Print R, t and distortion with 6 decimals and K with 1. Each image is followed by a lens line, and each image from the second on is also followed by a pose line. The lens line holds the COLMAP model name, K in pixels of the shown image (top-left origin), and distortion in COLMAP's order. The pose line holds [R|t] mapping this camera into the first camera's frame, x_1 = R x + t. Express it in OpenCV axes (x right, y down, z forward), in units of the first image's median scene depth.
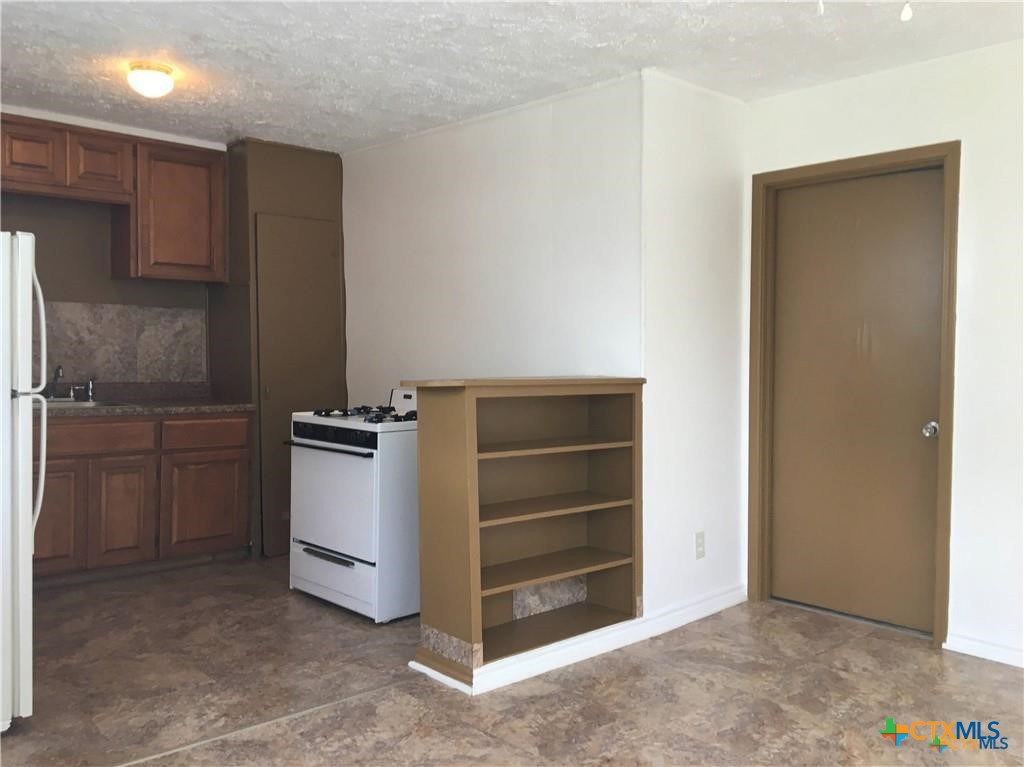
lens RADIAL K [[890.6, 0, 541.0], [0, 890.6, 380.3], [0, 0, 1]] dist [0.073908, -0.112640]
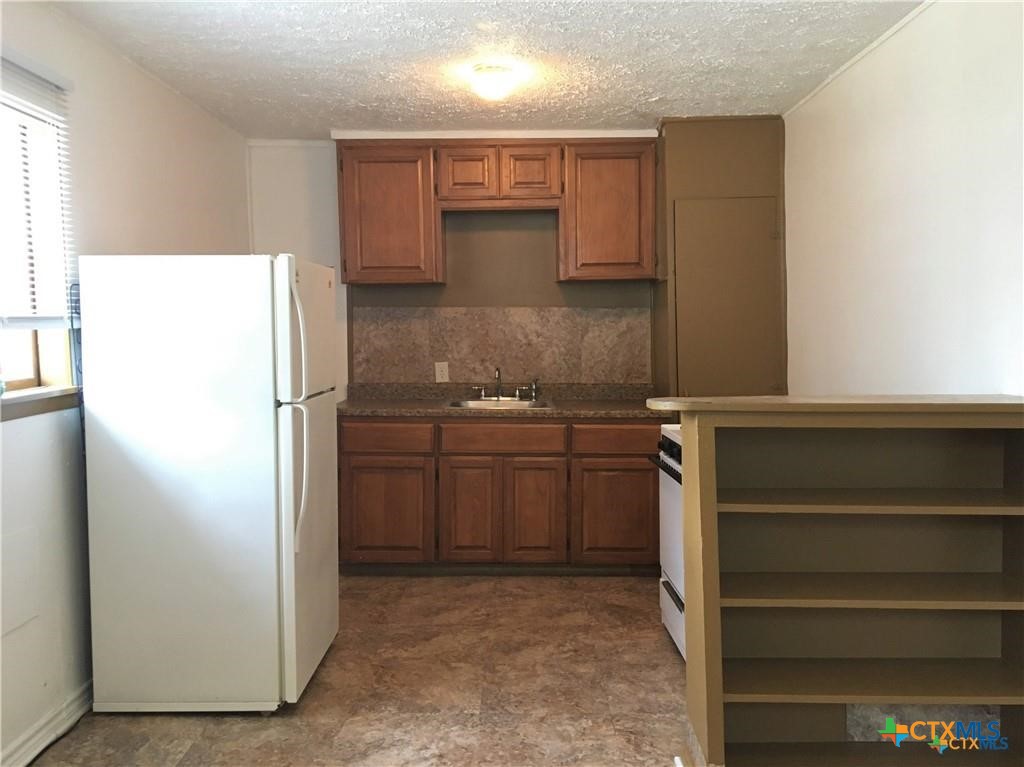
lens RADIAL K [[890.6, 0, 517.7], [0, 890.6, 382.6], [0, 0, 1]] dist [0.073908, -0.112640]
pose [[0.711372, 0.021004, -0.702501, 0.228105], [-0.008448, 0.999737, 0.021337, -0.021538], [0.702764, -0.009244, 0.711363, 0.264031]]
